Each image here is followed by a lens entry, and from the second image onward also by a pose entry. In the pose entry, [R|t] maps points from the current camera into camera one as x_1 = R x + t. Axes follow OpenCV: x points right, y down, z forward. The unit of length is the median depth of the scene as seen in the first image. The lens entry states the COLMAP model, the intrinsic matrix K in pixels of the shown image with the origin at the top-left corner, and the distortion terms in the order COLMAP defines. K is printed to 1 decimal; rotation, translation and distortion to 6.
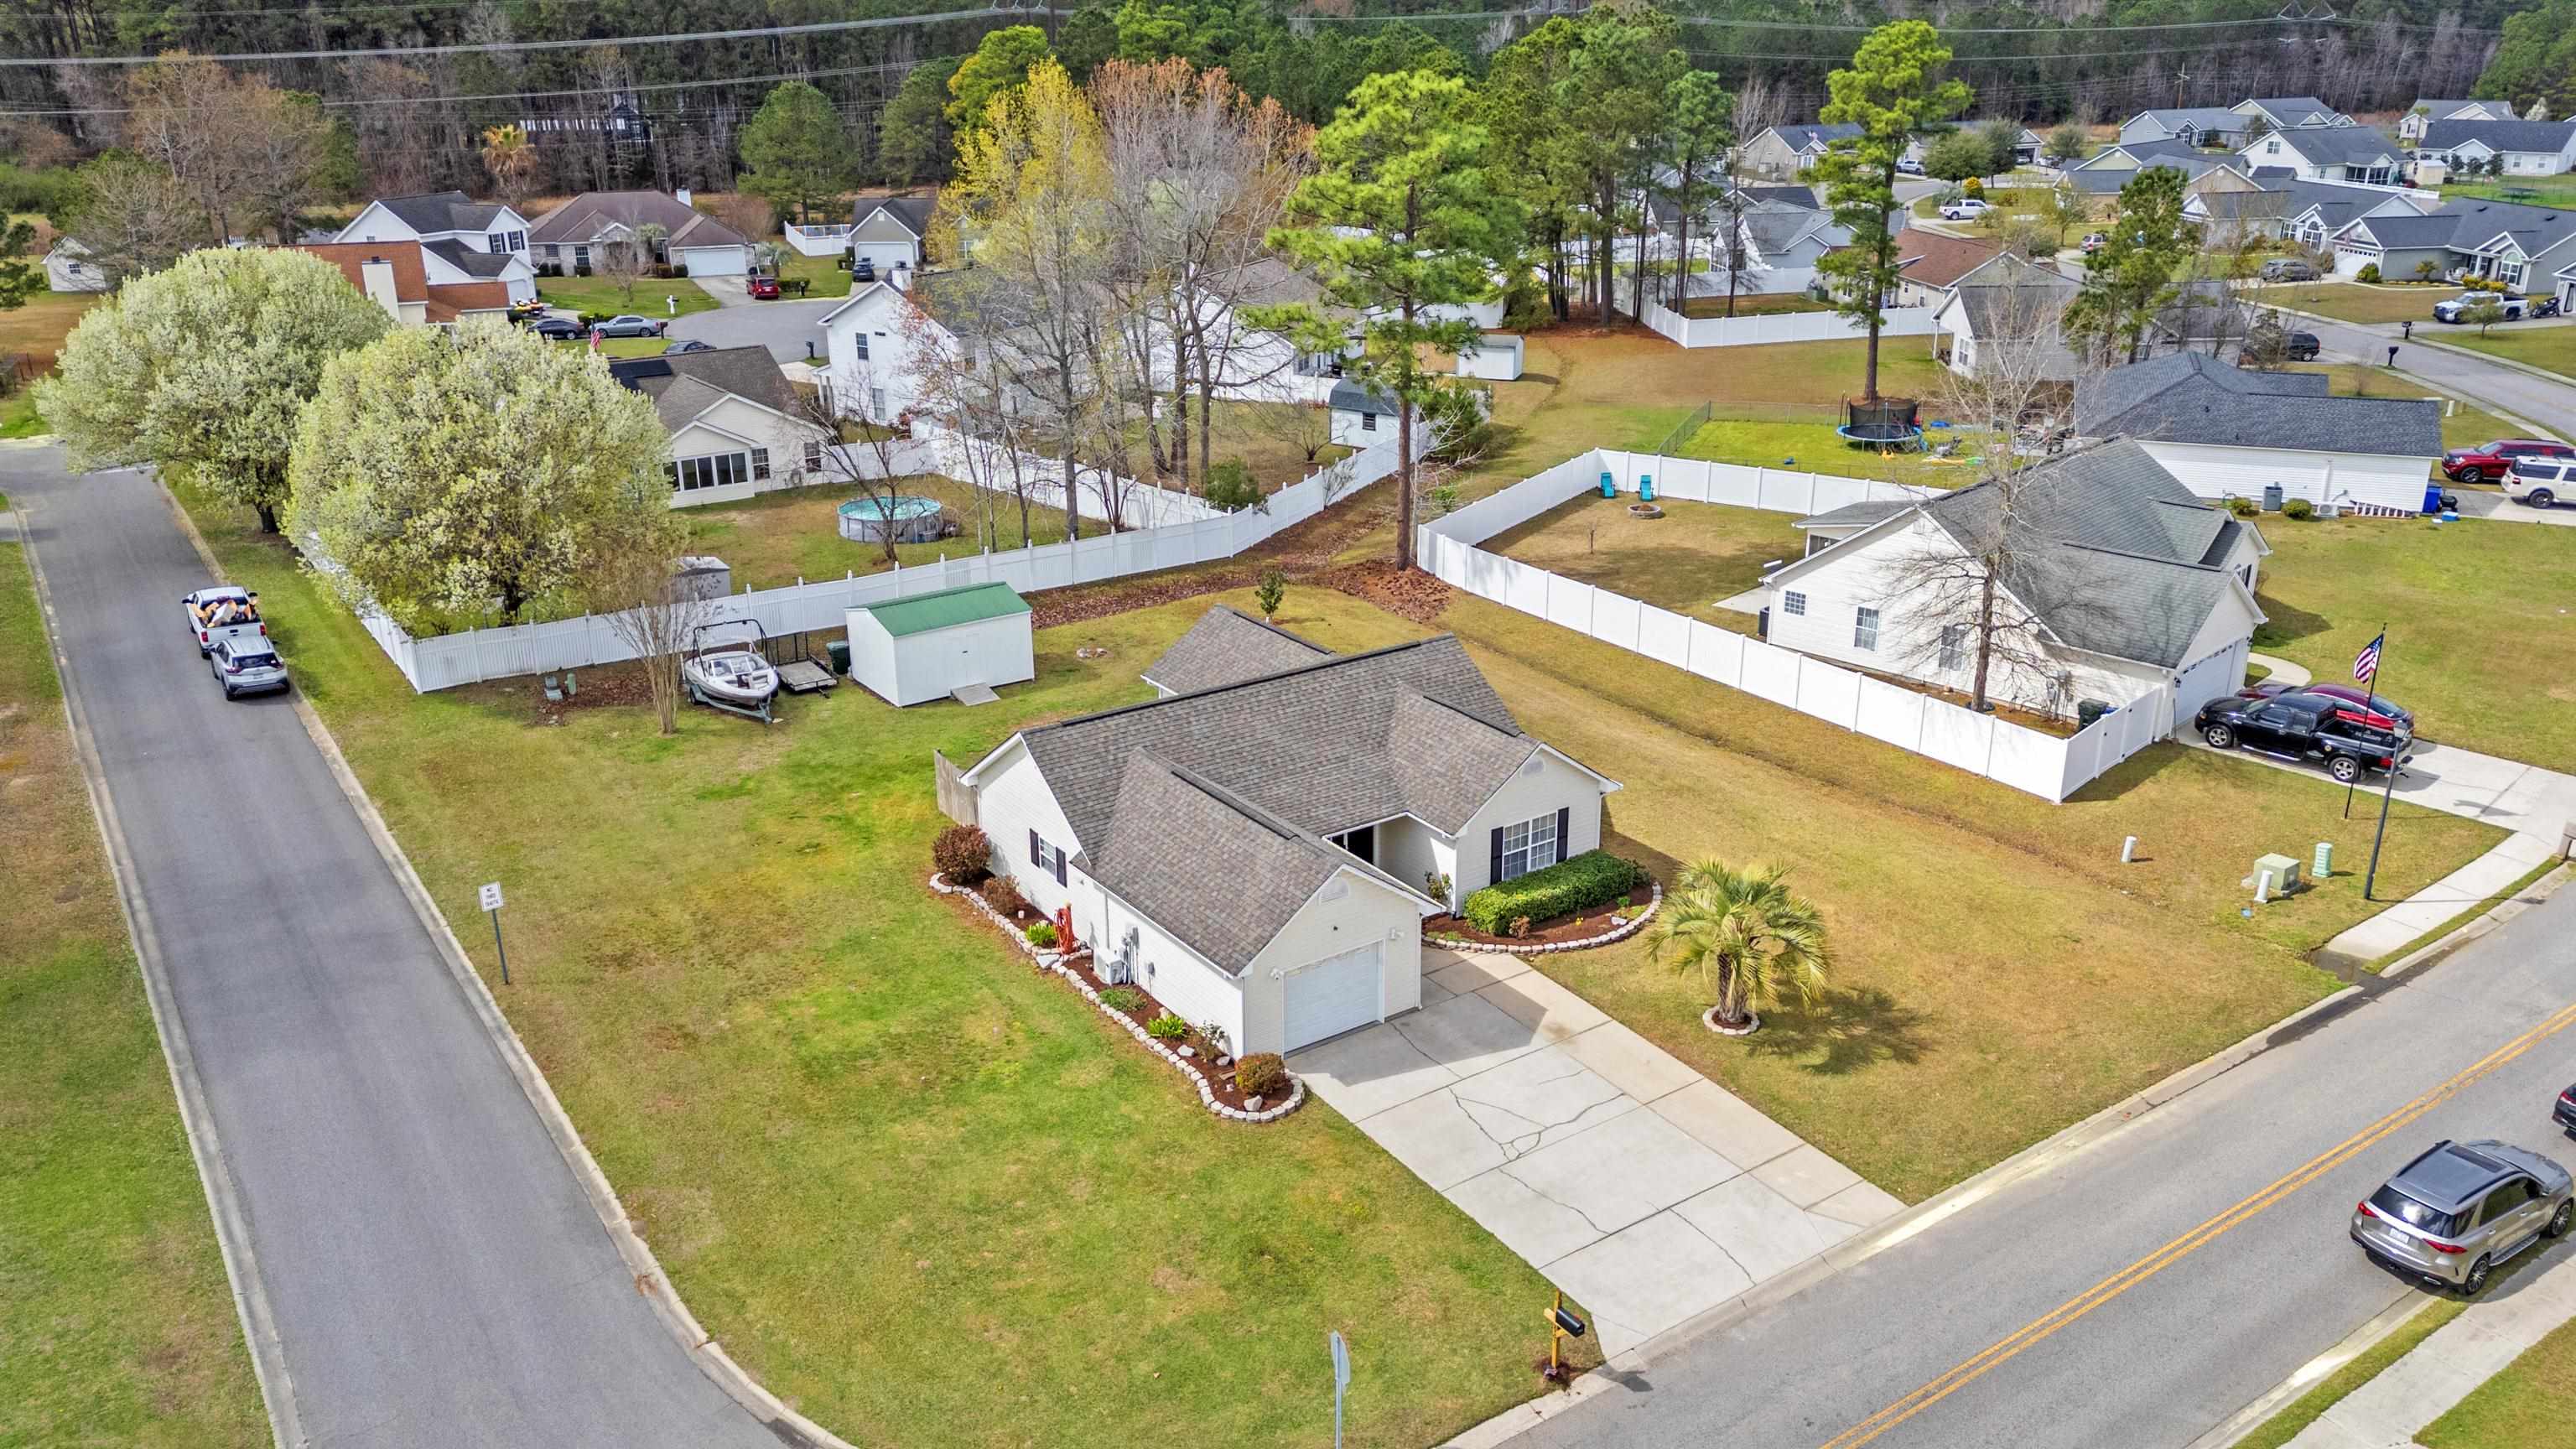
lens RADIAL K [[1884.6, 0, 1276.2], [0, 1884.6, 729.5], [0, 0, 1]] dist [0.093308, -0.088107]
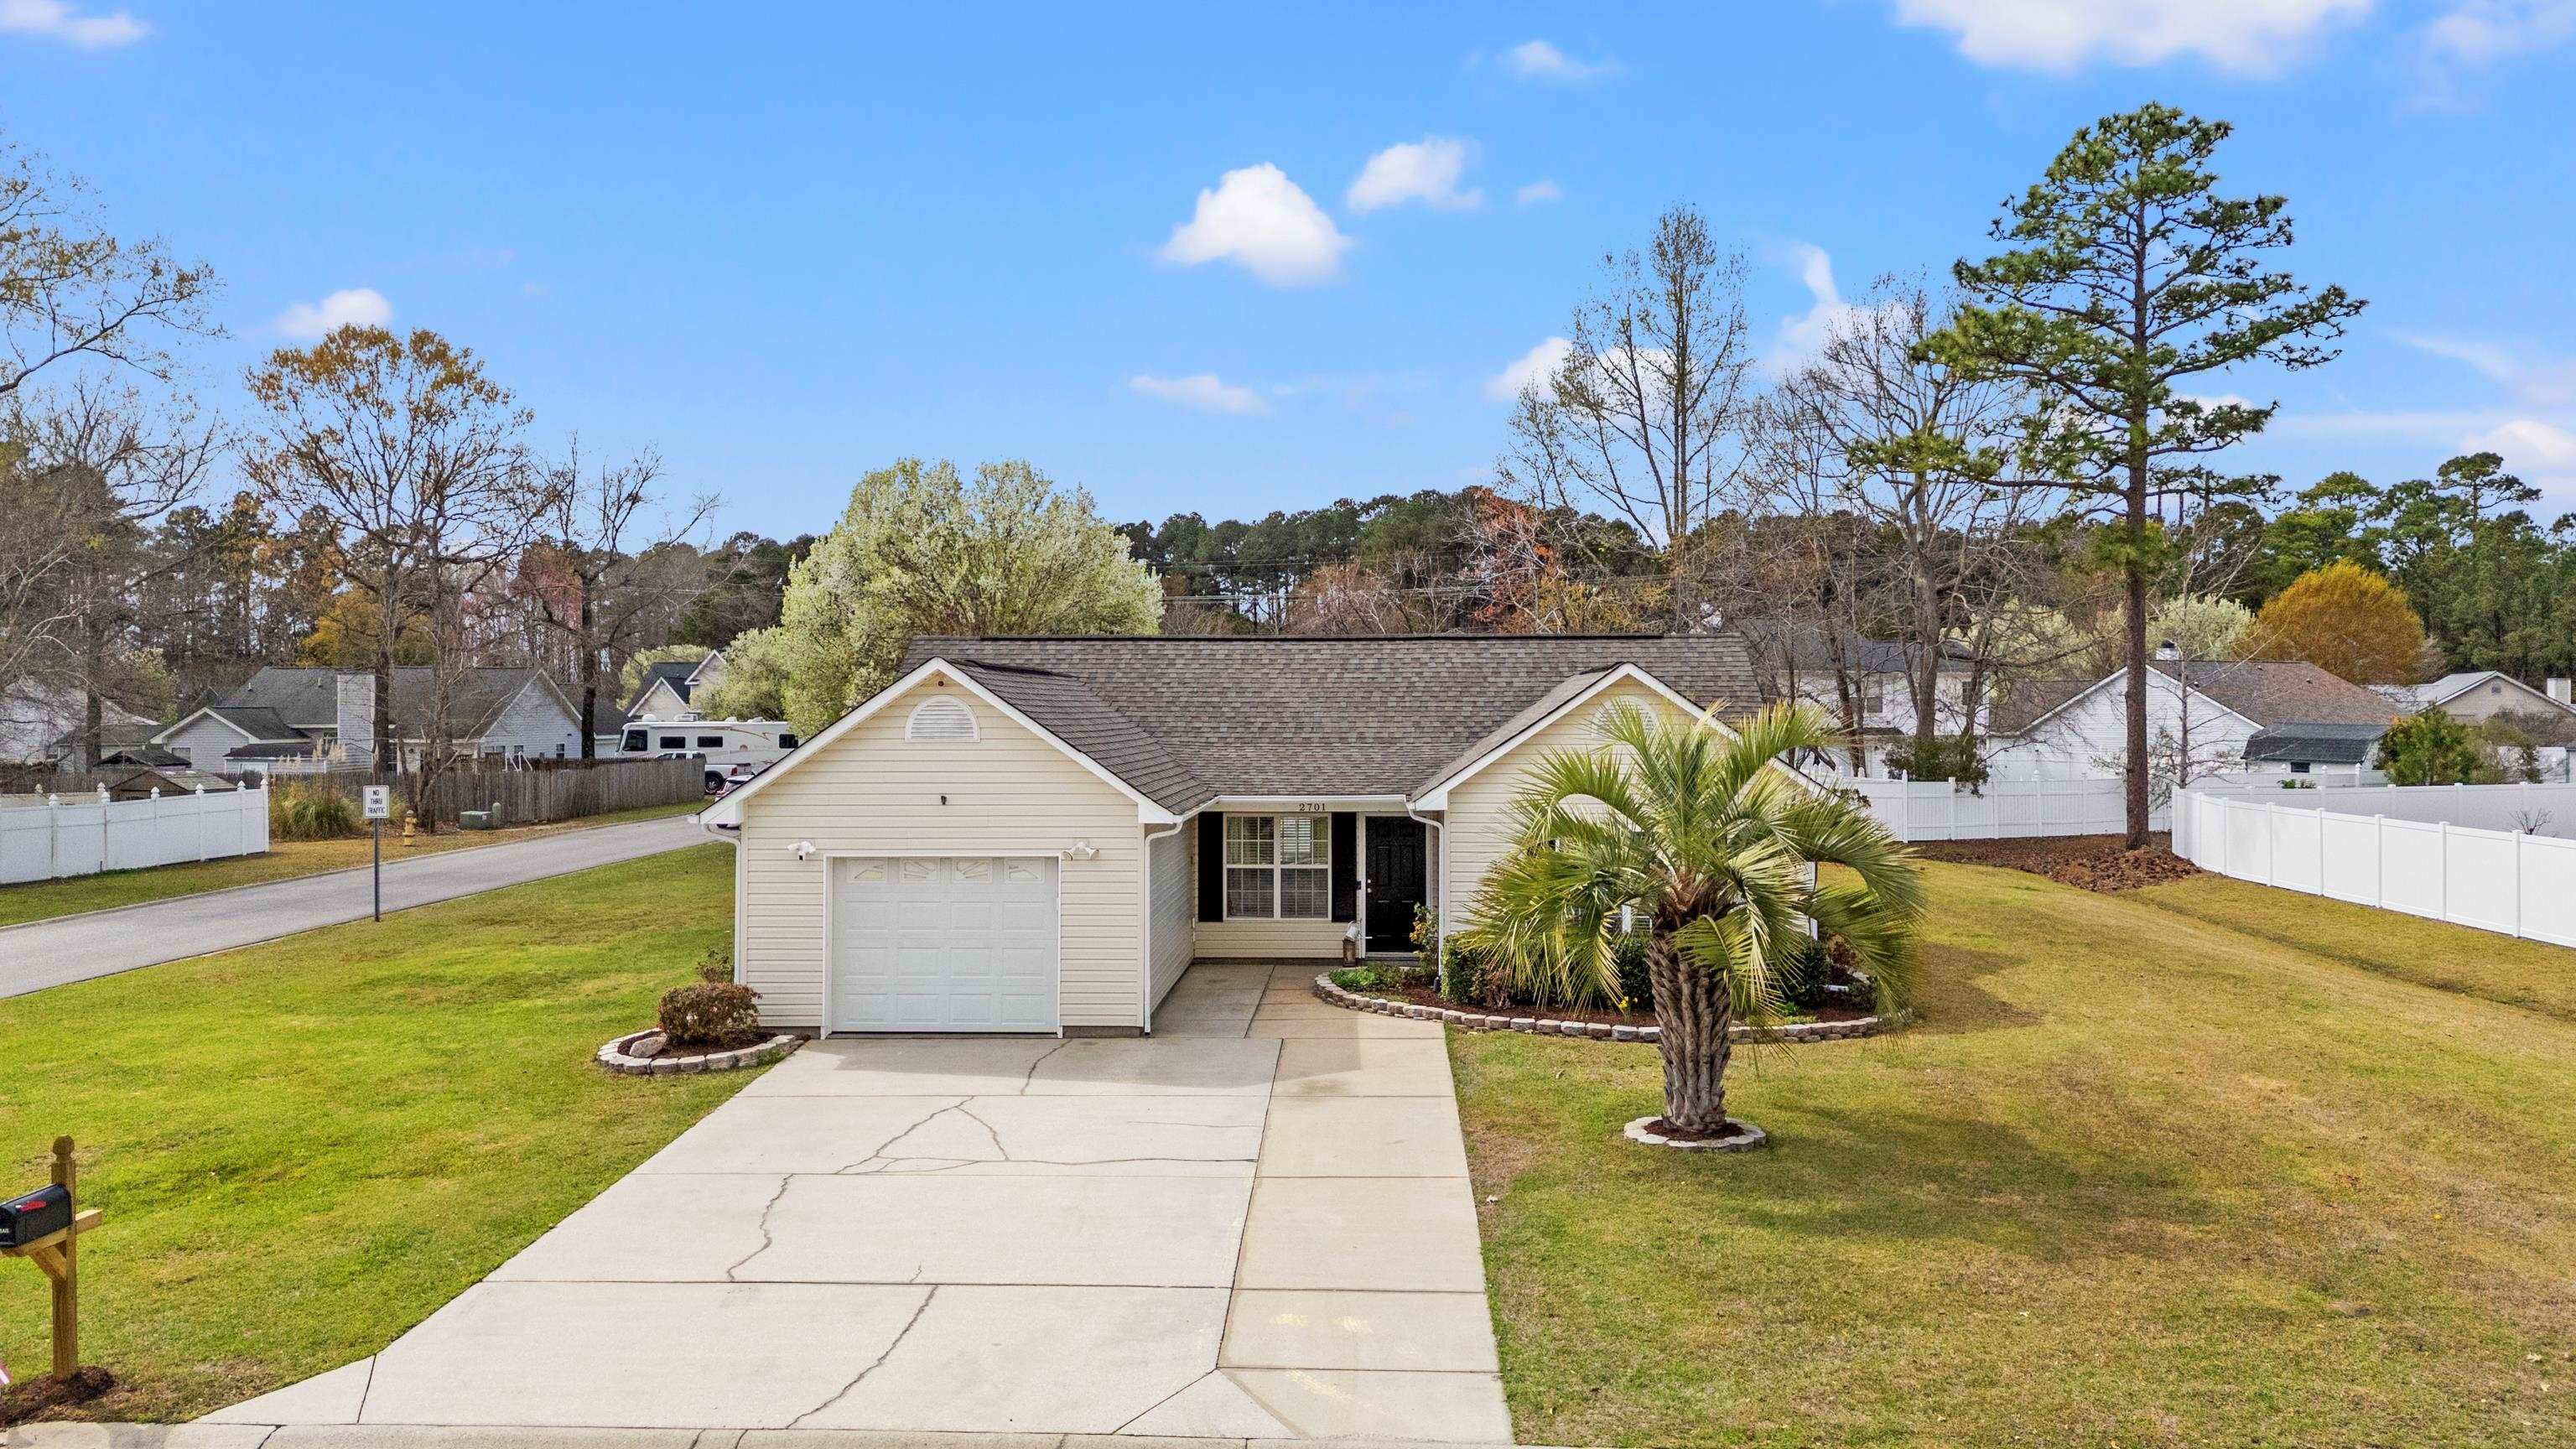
lens RADIAL K [[1899.7, 0, 1279.5], [0, 1899.7, 729.8], [0, 0, 1]] dist [0.094912, -0.099745]
pose [[0.794077, 0.014700, -0.607640, 0.401289], [-0.220379, 0.938645, -0.265289, 0.193296], [0.566458, 0.344571, 0.748596, 0.589468]]
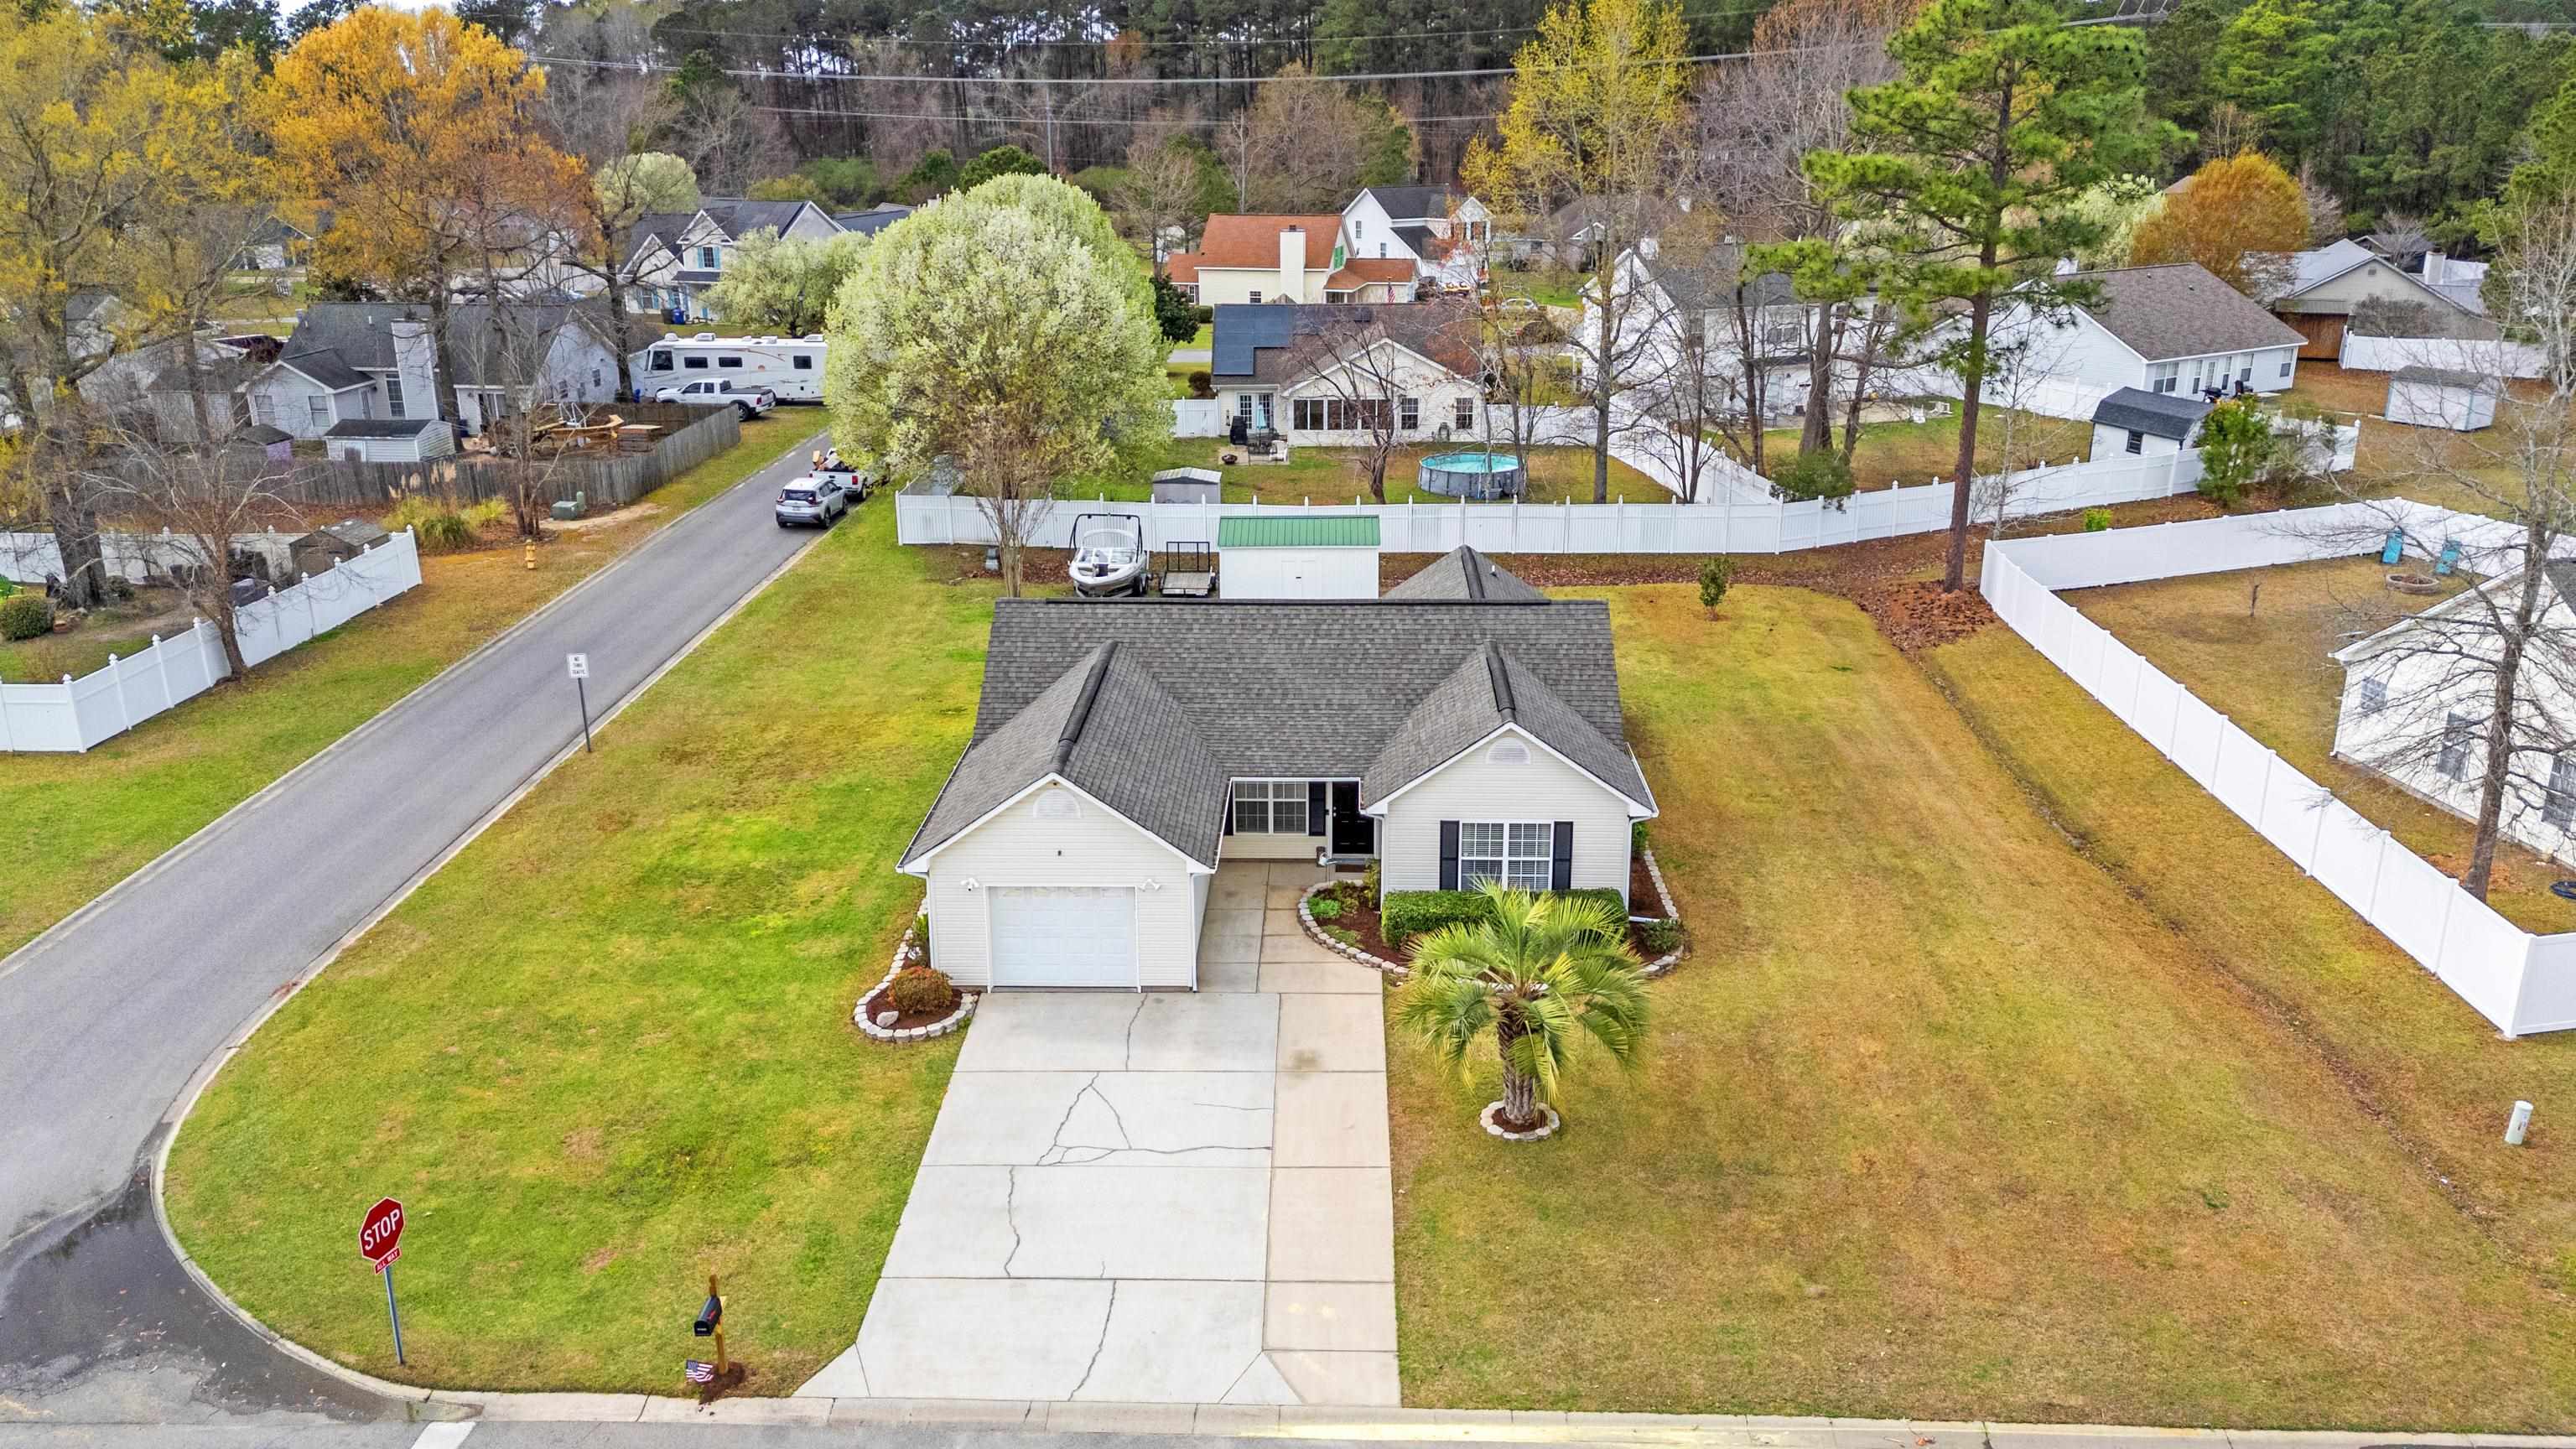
lens RADIAL K [[1884.6, 0, 1276.2], [0, 1884.6, 729.5], [0, 0, 1]] dist [0.093308, -0.088107]
pose [[0.805140, 0.190849, -0.561539, 0.517196], [-0.208310, 0.977488, 0.033539, 0.004743], [0.555298, 0.089970, 0.826770, 0.333851]]
